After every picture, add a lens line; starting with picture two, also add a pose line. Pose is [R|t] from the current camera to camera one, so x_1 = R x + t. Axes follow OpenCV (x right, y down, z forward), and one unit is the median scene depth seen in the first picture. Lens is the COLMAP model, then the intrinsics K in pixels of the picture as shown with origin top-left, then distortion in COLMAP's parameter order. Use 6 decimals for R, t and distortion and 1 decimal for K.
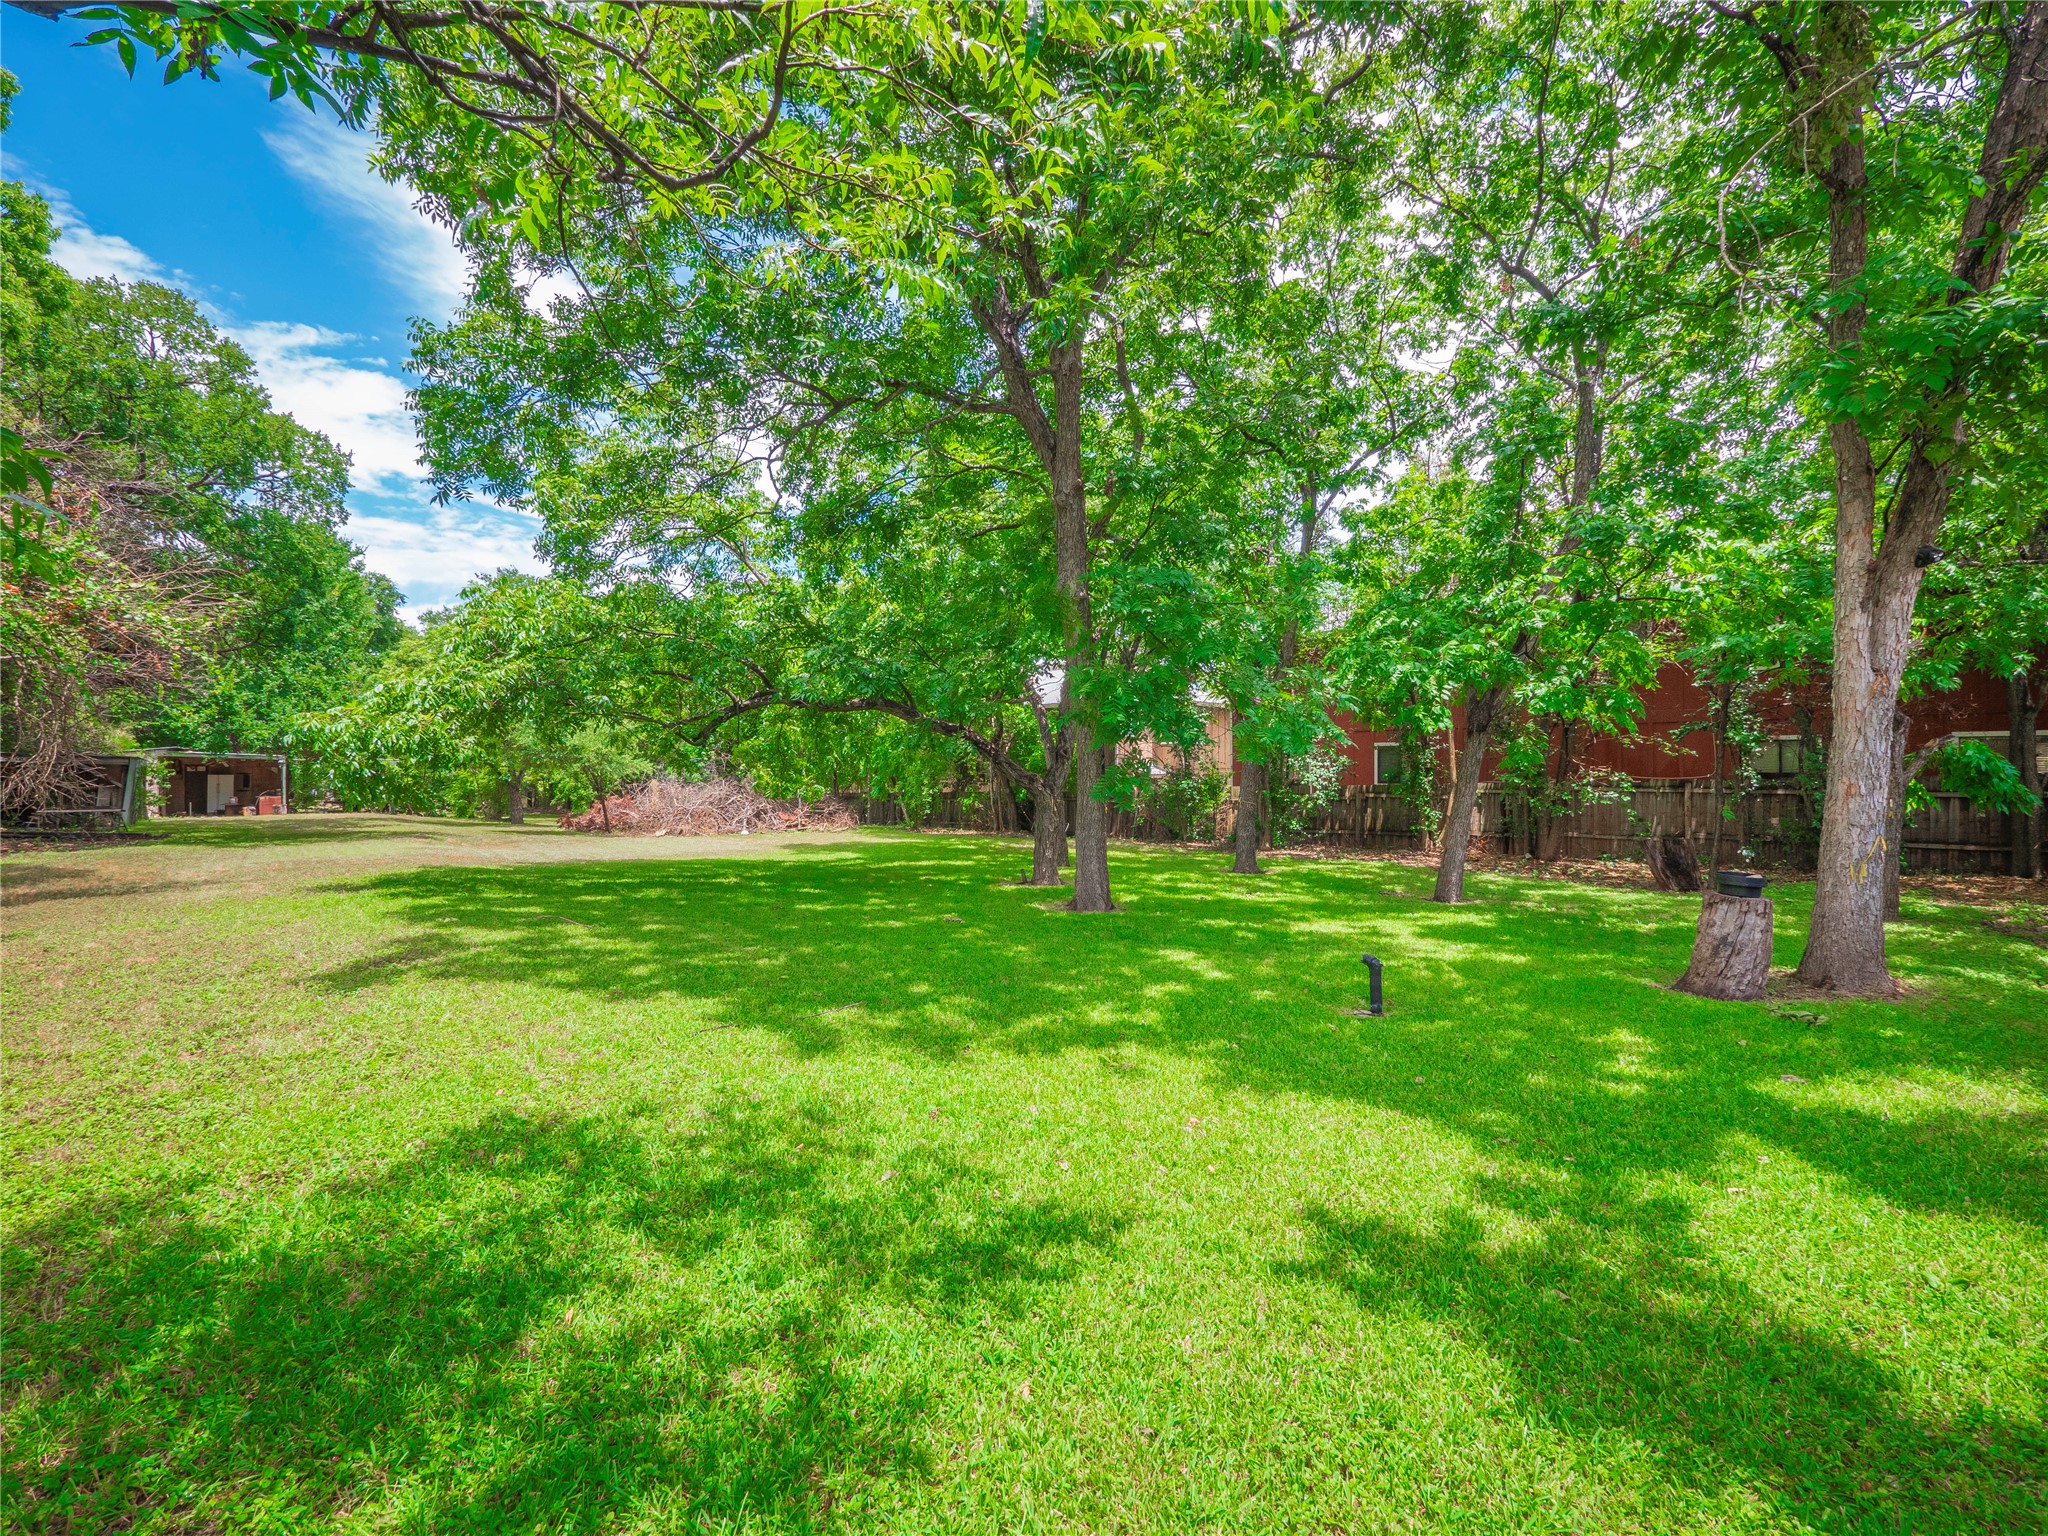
lens RADIAL K [[839.0, 0, 1024.0], [0, 839.0, 768.0], [0, 0, 1]] dist [-0.000636, -0.000106]
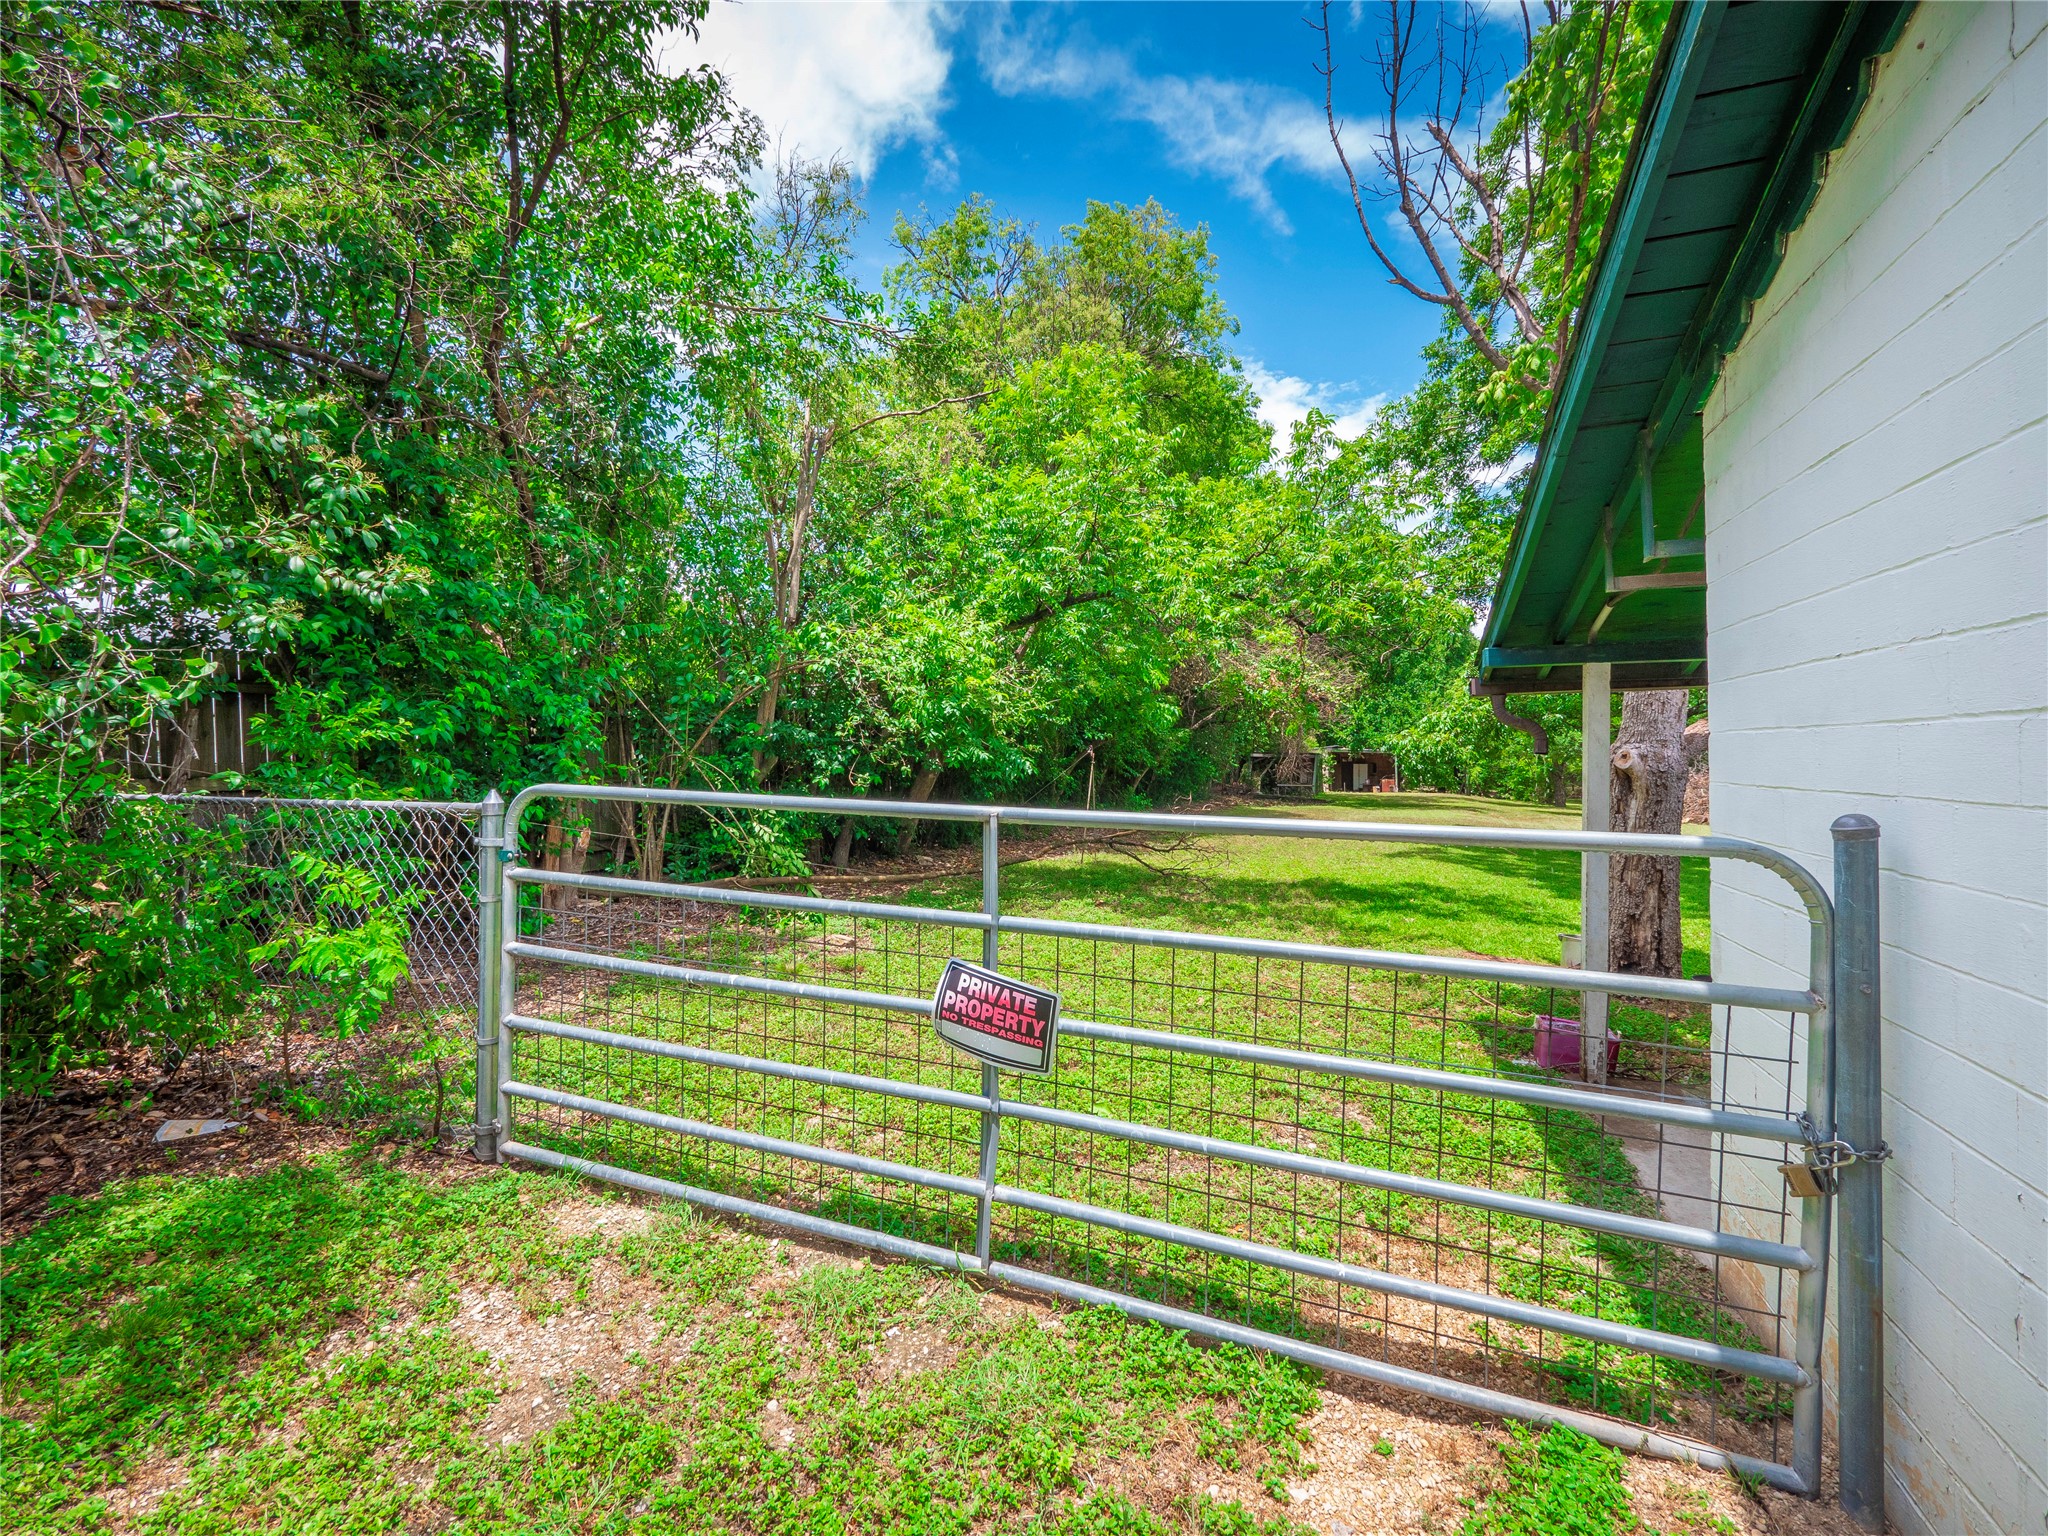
lens RADIAL K [[839.0, 0, 1024.0], [0, 839.0, 768.0], [0, 0, 1]] dist [-0.000636, -0.000106]
pose [[0.410311, 0.006186, -0.911925, 0.217533], [0.008322, 0.999910, 0.010527, -0.008272], [0.911908, -0.011909, 0.410223, -0.215651]]
